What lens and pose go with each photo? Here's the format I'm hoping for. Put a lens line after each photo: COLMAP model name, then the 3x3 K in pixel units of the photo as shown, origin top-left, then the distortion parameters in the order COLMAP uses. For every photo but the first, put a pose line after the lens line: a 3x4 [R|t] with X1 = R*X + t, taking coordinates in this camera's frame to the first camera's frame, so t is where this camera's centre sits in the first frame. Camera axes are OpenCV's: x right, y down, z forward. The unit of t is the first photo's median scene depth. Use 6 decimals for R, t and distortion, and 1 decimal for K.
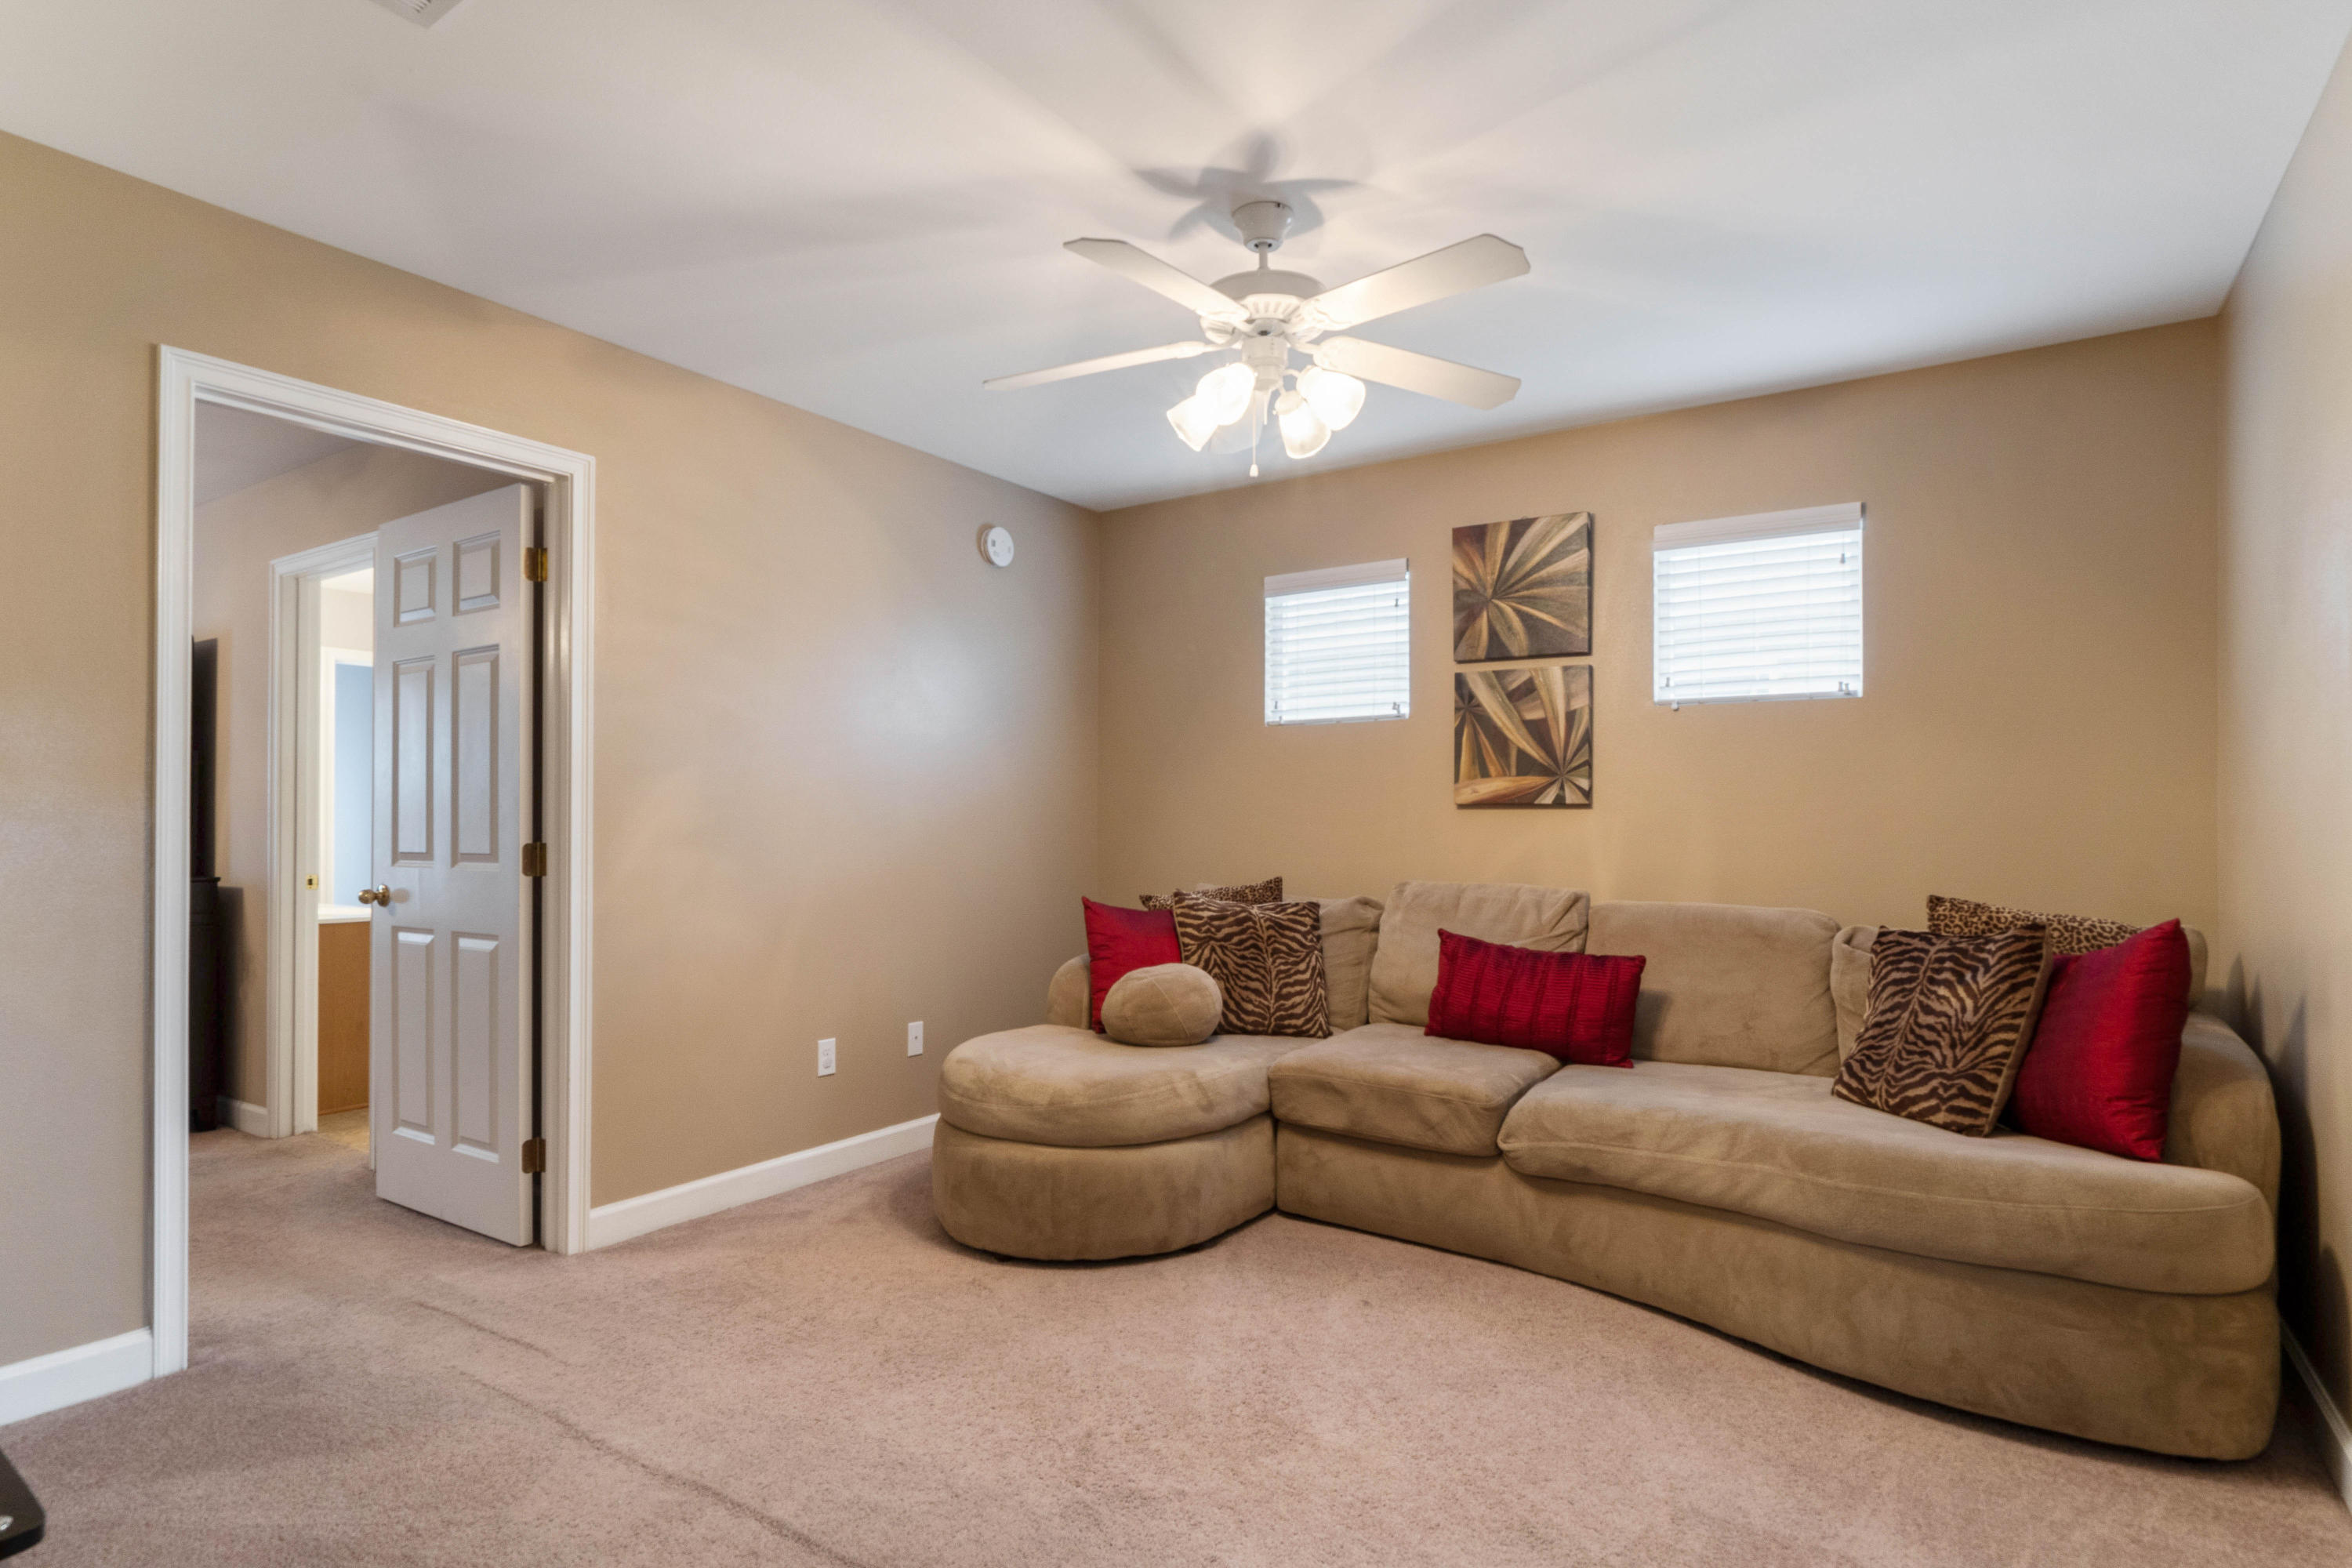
lens RADIAL K [[1240.1, 0, 1171.6], [0, 1240.1, 830.6], [0, 0, 1]] dist [-0.002631, 0.000164]
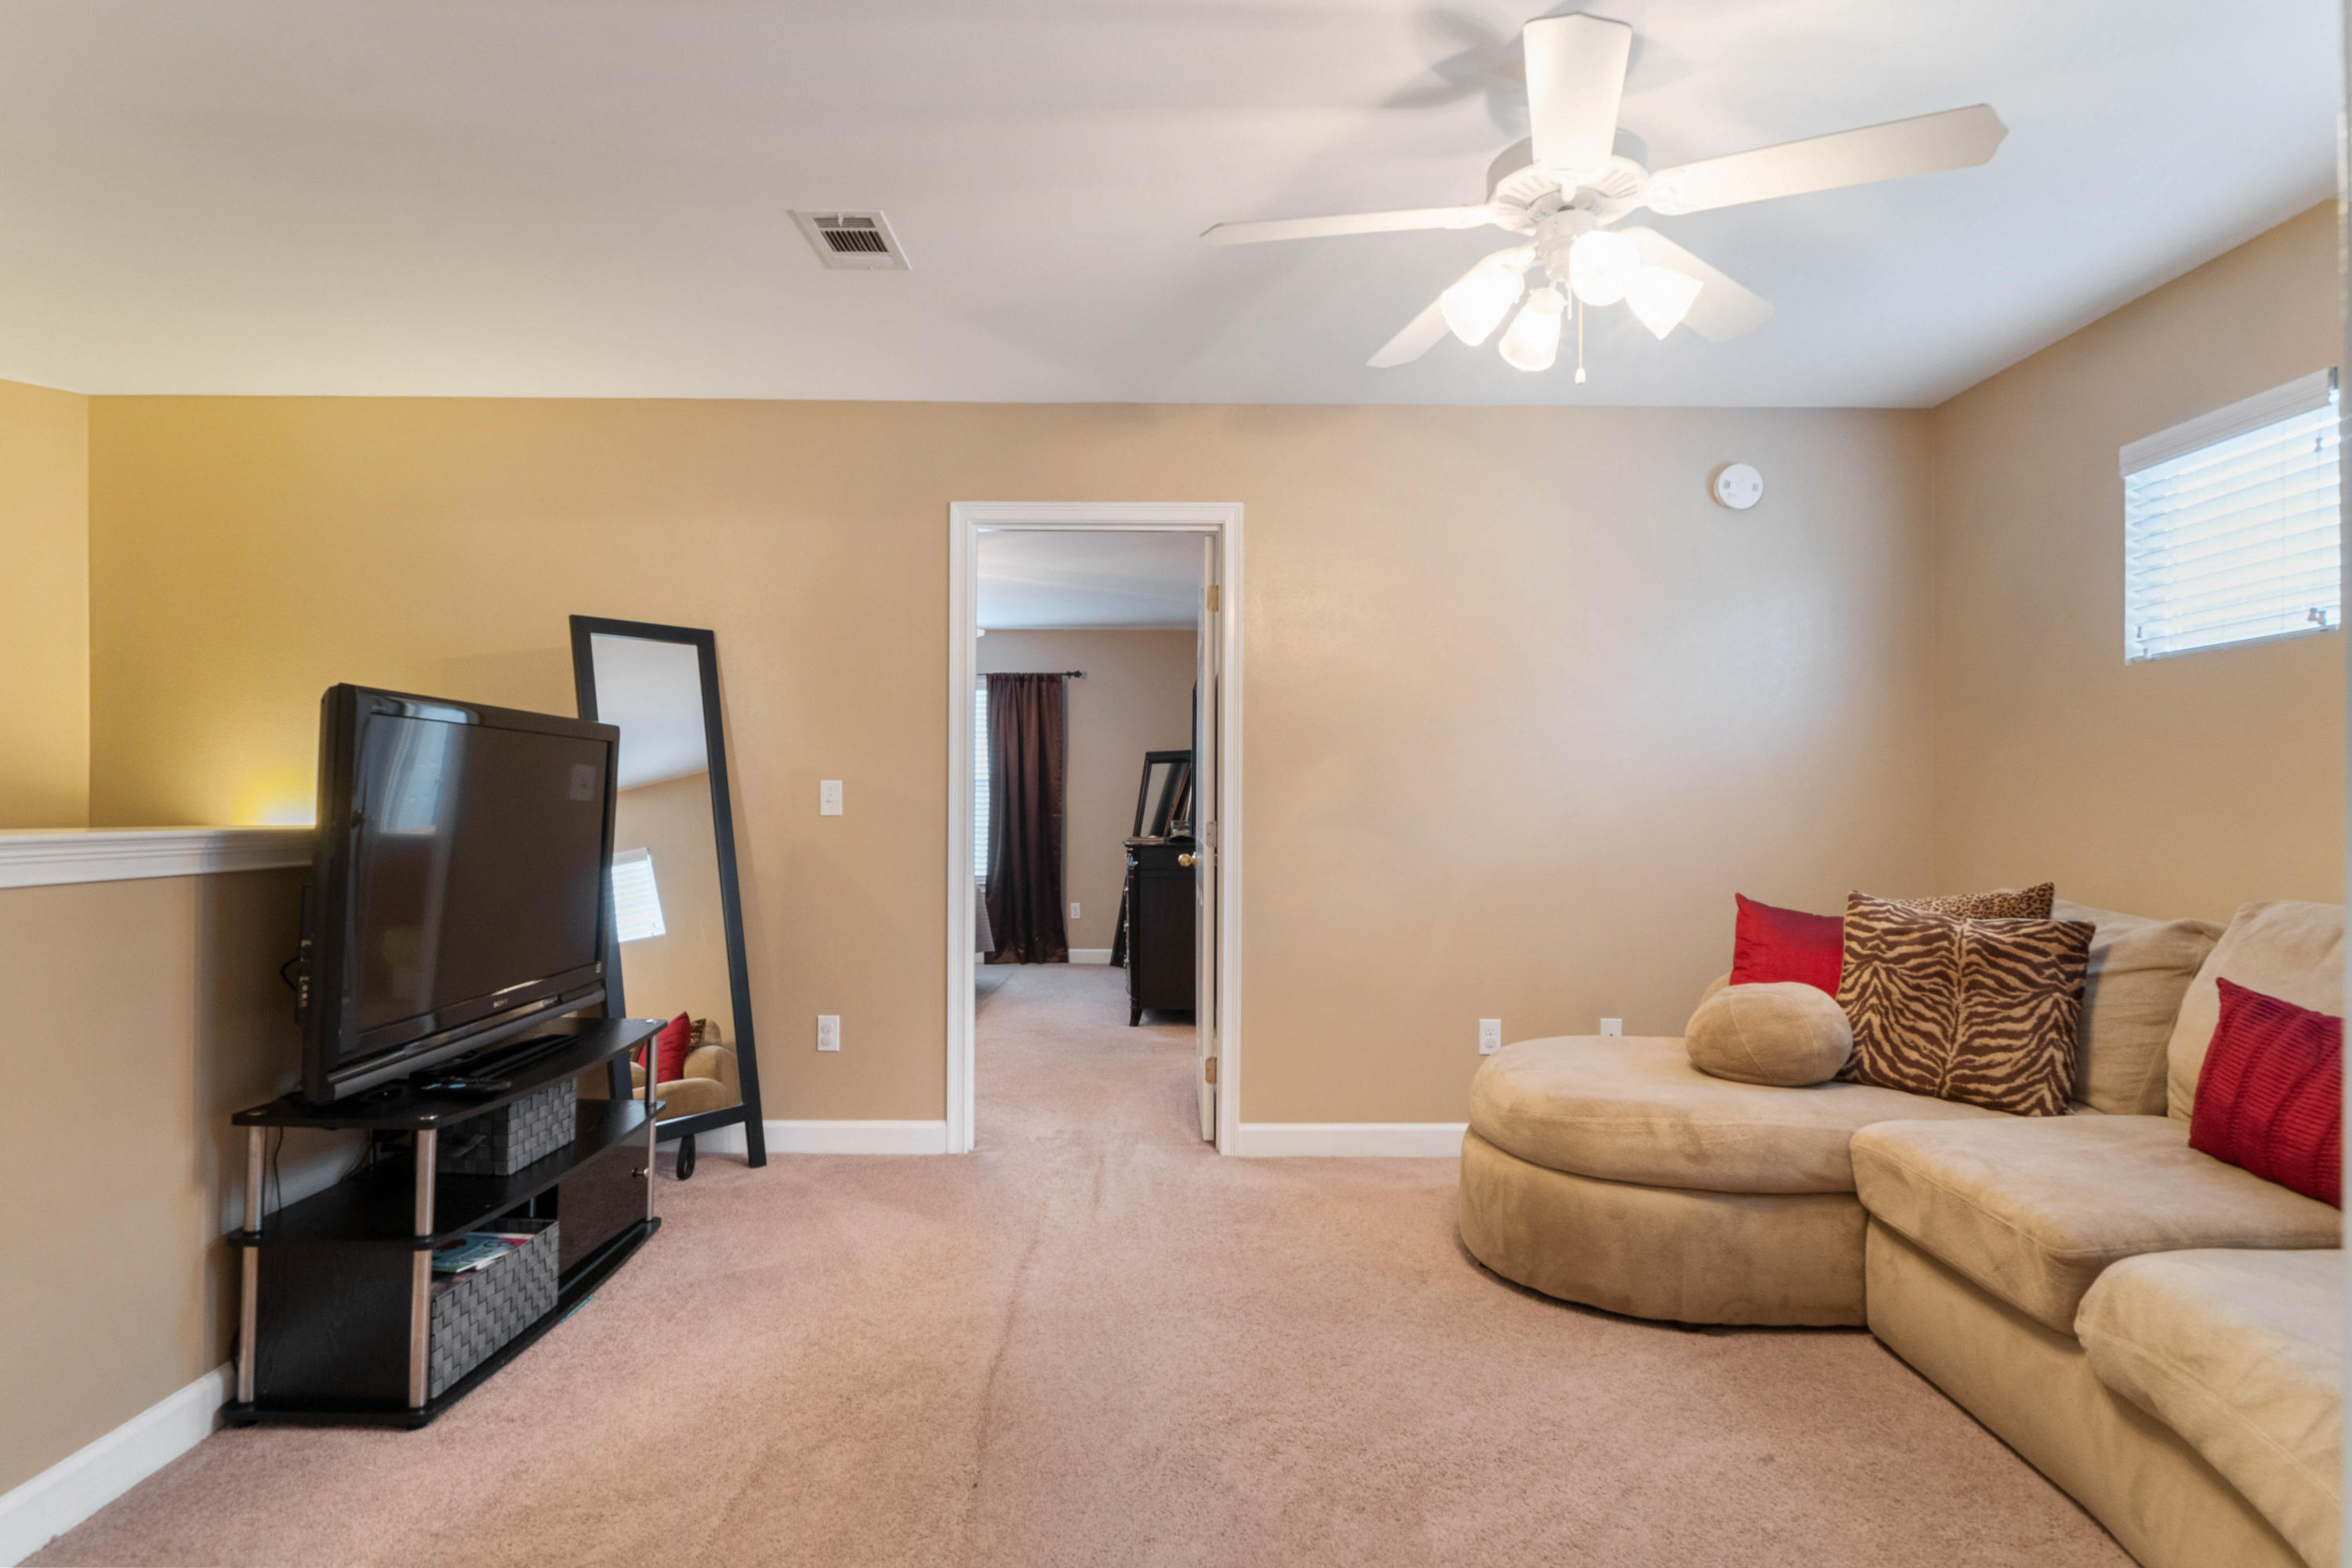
lens RADIAL K [[1242.7, 0, 1169.3], [0, 1242.7, 813.5], [0, 0, 1]] dist [-0.002798, -0.000104]
pose [[0.558513, 0.005512, -0.829477, 0.453585], [-0.007713, 0.999969, 0.001451, 0.001270], [0.829460, 0.005587, 0.558538, 0.236352]]
